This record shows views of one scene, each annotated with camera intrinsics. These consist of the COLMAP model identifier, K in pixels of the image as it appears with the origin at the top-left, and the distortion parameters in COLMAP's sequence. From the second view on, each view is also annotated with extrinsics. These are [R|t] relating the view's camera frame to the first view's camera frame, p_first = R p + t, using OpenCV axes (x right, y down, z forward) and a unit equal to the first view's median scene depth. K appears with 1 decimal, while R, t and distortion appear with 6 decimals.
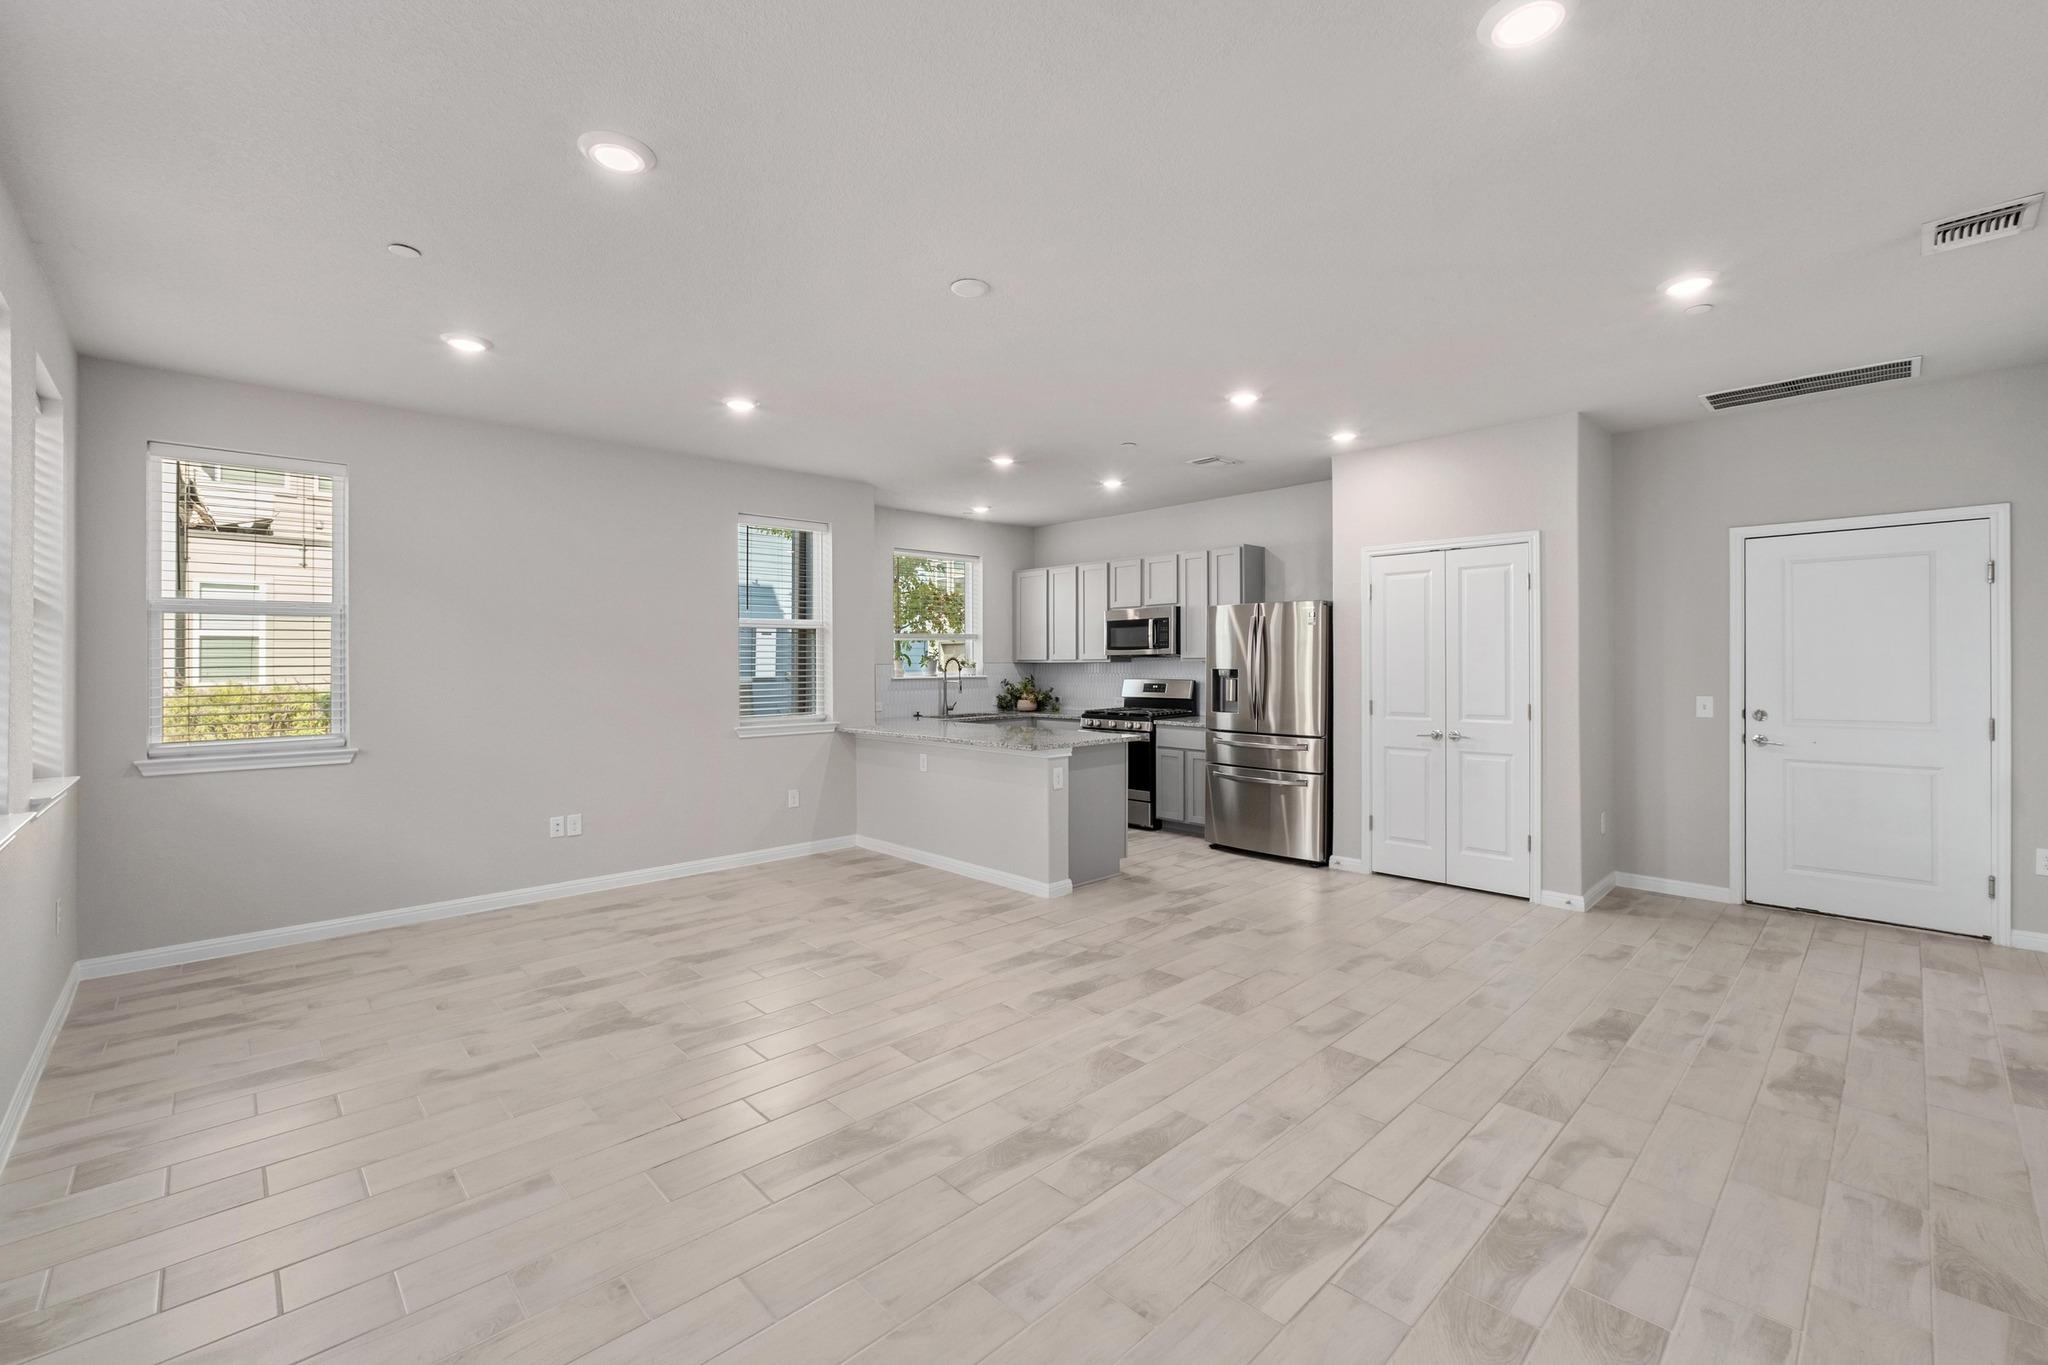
lens RADIAL K [[853.9, 0, 1019.9], [0, 853.9, 662.4], [0, 0, 1]] dist [-0.002436, -0.000252]
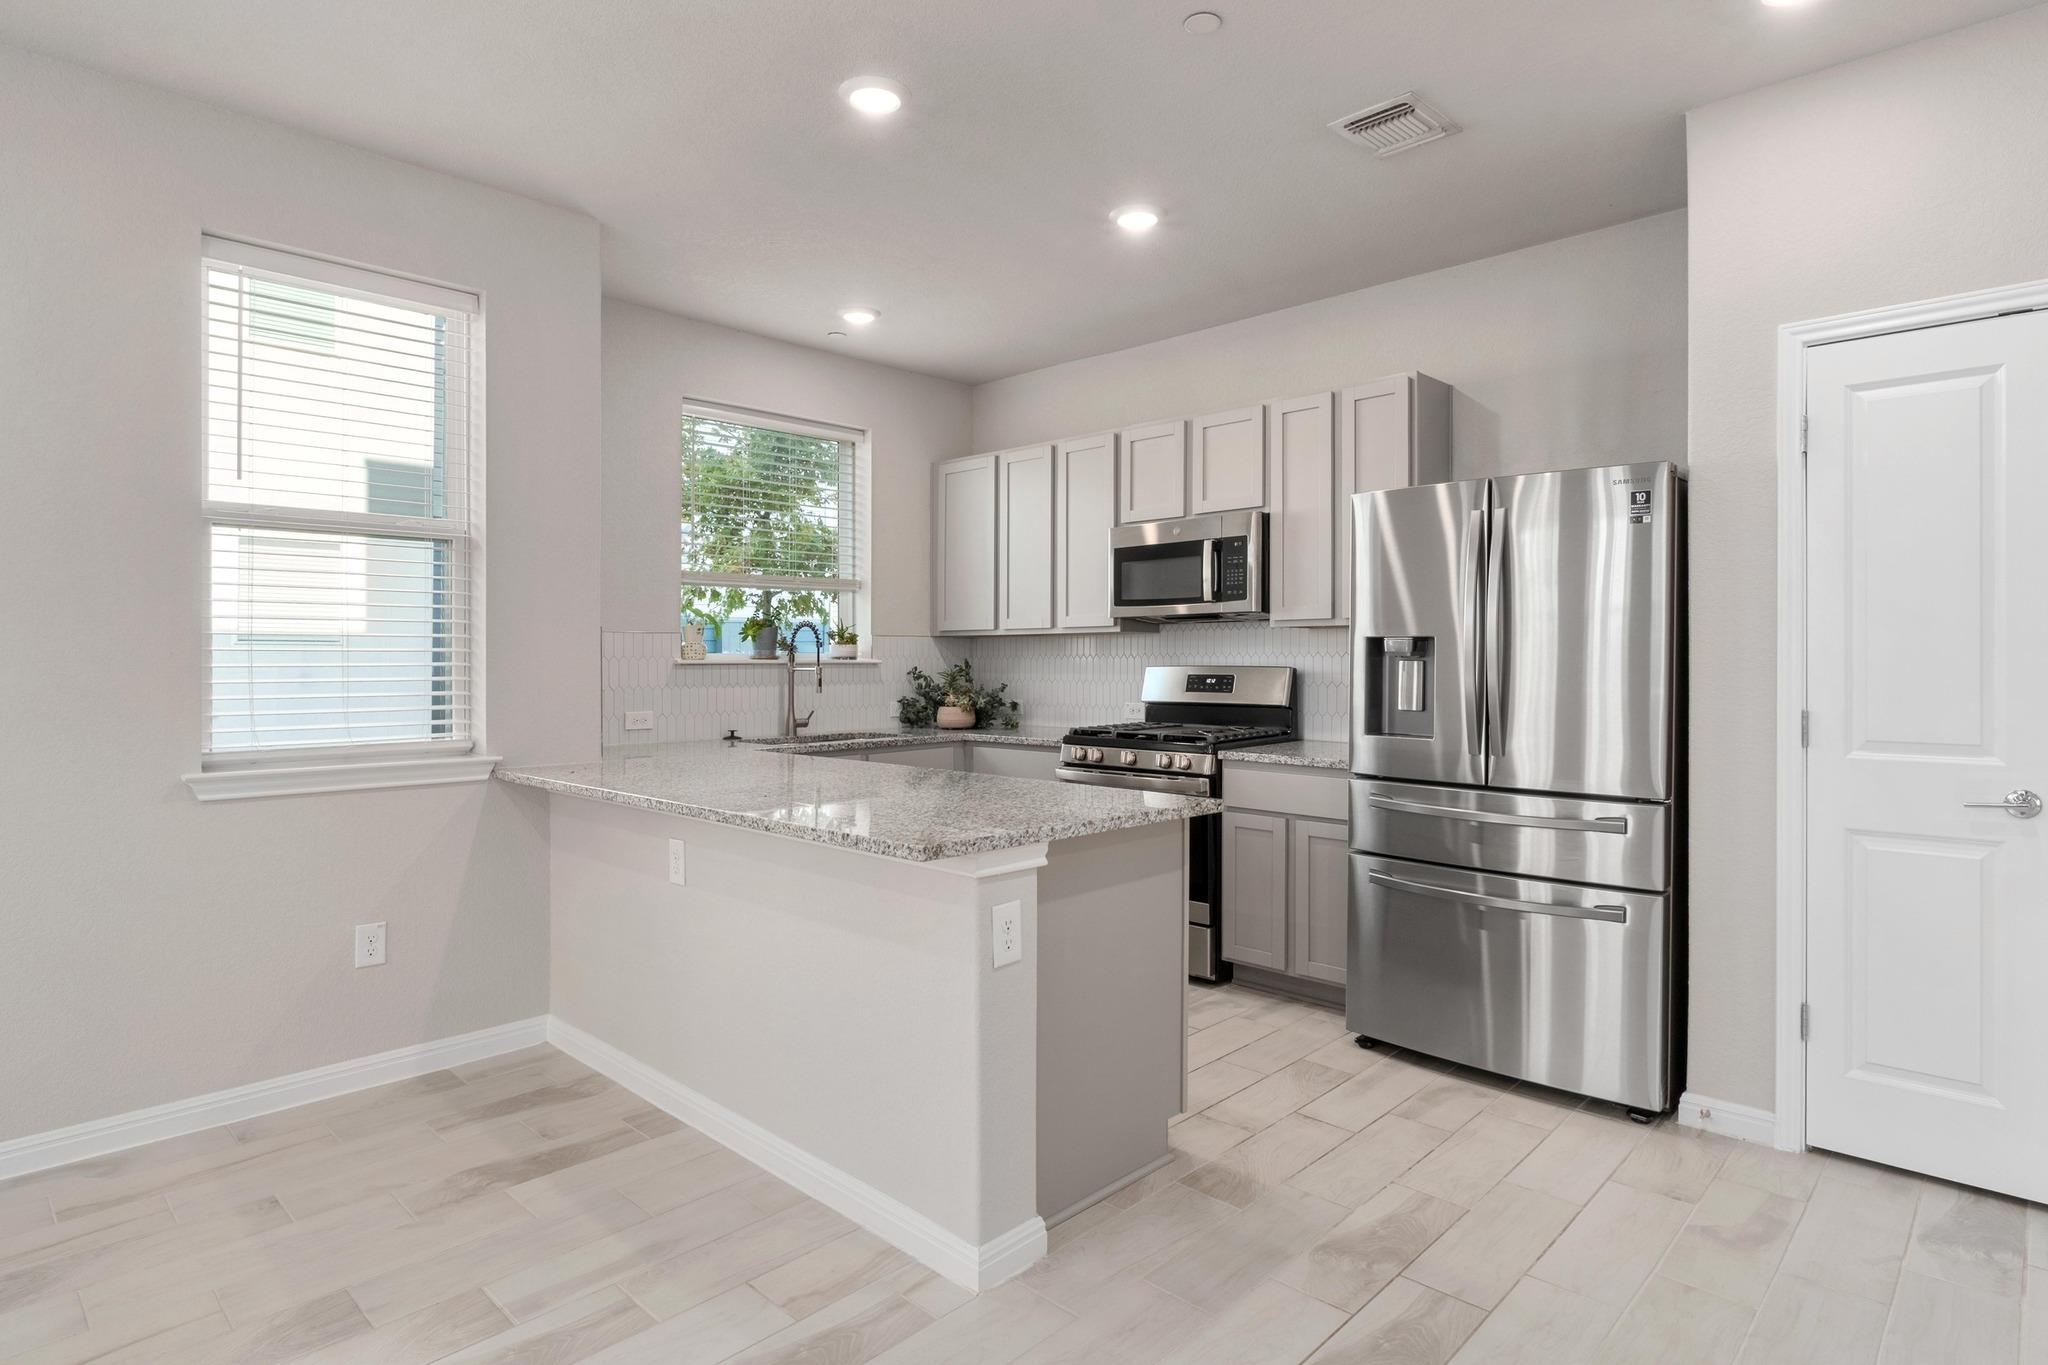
lens RADIAL K [[1084.8, 0, 1024.0], [0, 1084.8, 682.5], [0, 0, 1]] dist [-0.002892, -0.000868]
pose [[0.998877, 0.003877, 0.047219, 0.022260], [-0.004879, 0.999765, 0.021125, 0.018080], [-0.047126, -0.021331, 0.998661, 0.409894]]
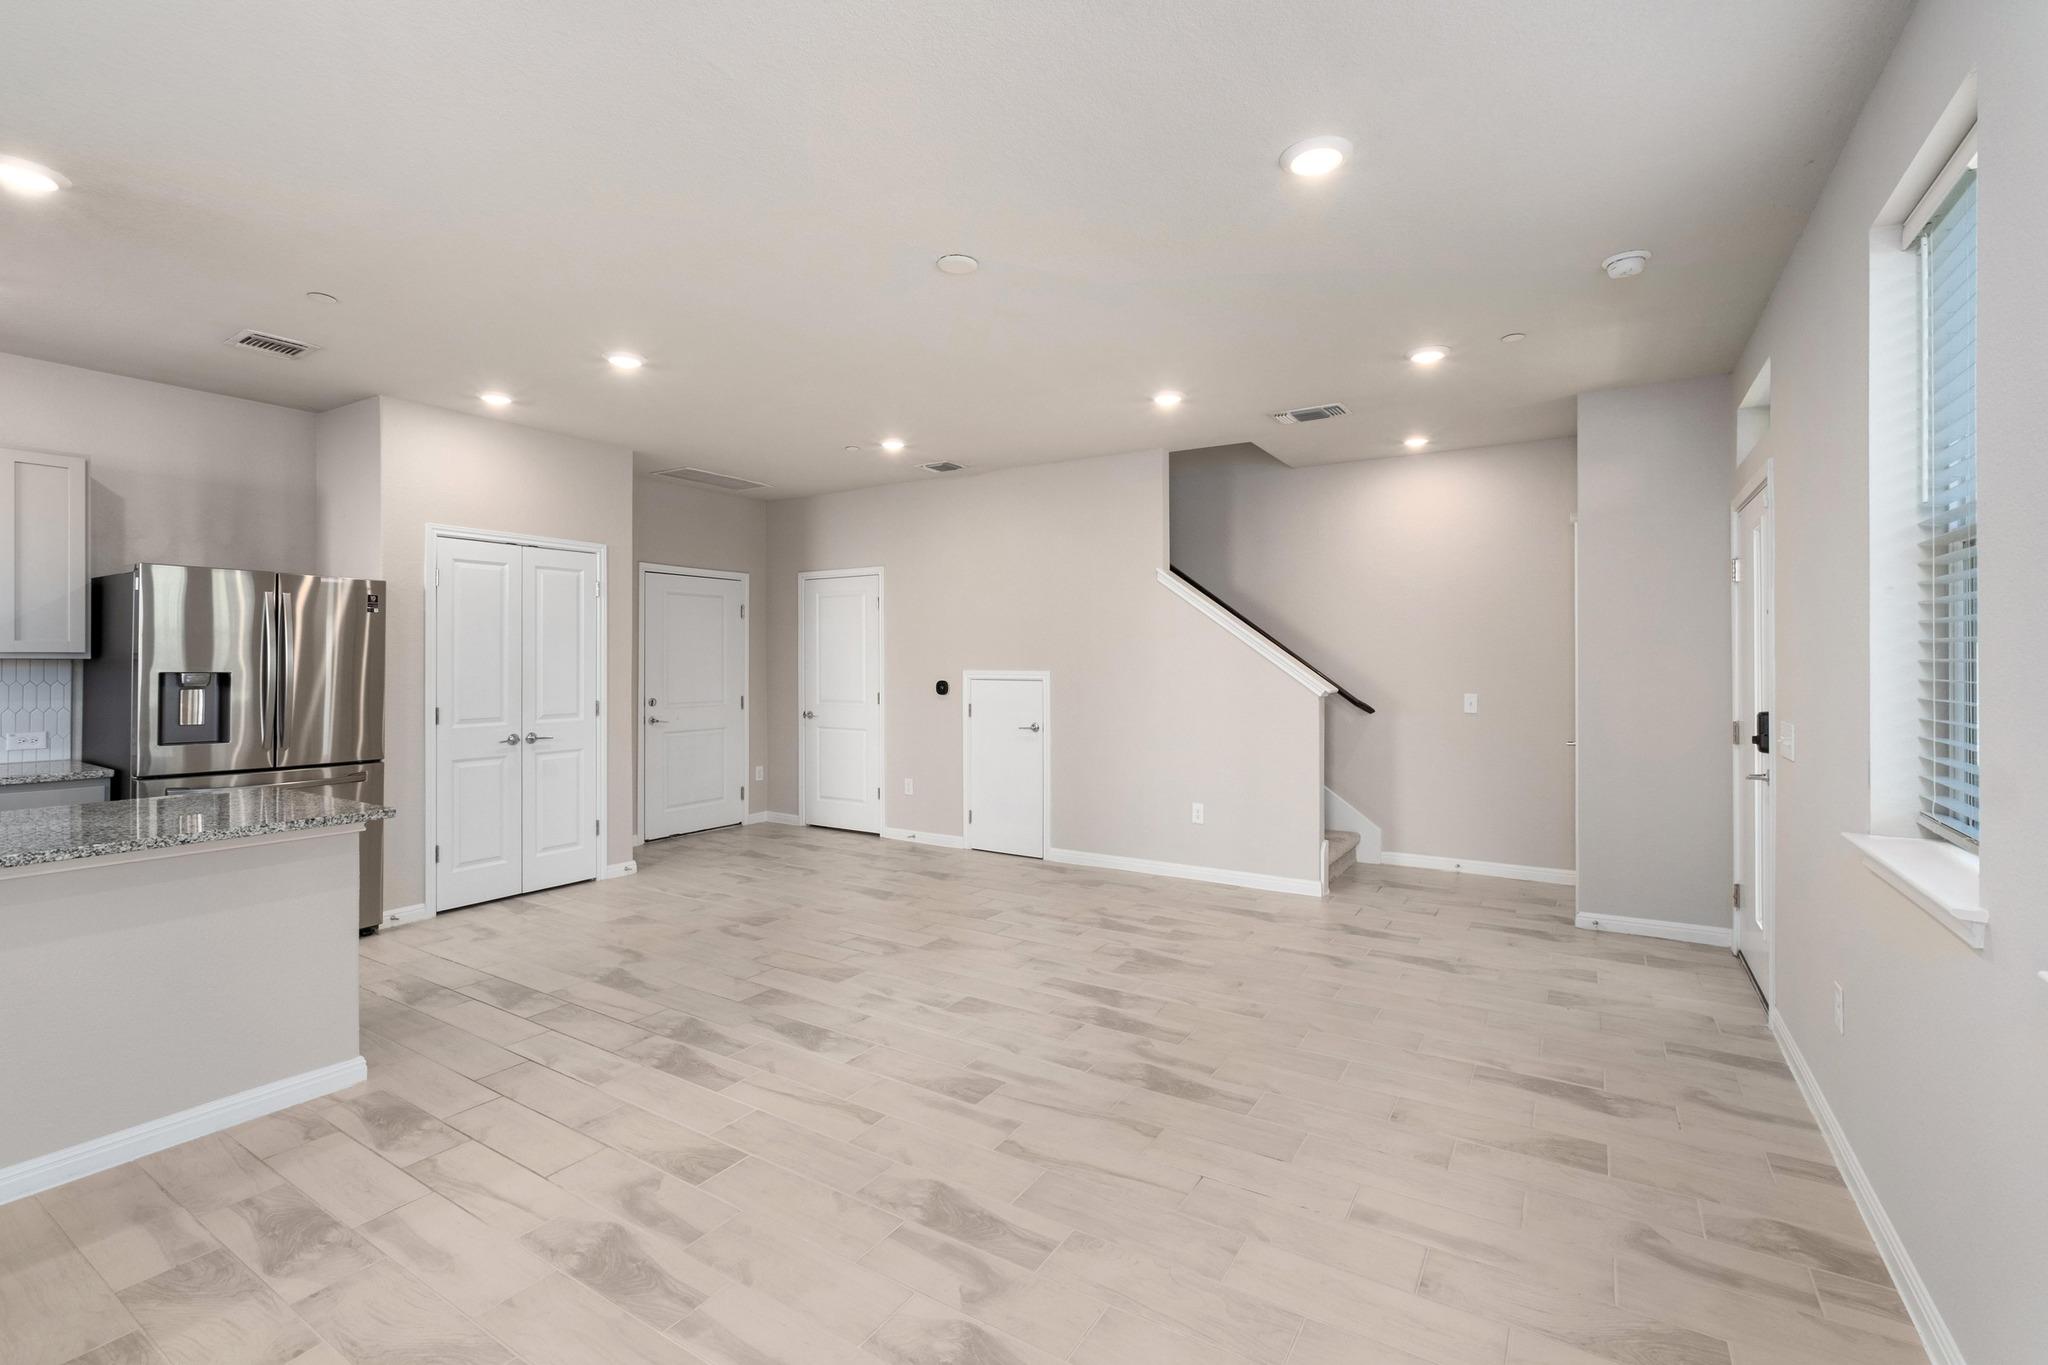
lens RADIAL K [[900.1, 0, 1024.0], [0, 900.1, 682.5], [0, 0, 1]] dist [-0.000221, 0.000022]
pose [[-0.244829, -0.017740, 0.969404, -0.458120], [-0.003448, 0.999842, 0.017426, 0.002053], [-0.969560, 0.000924, -0.244851, 0.516590]]
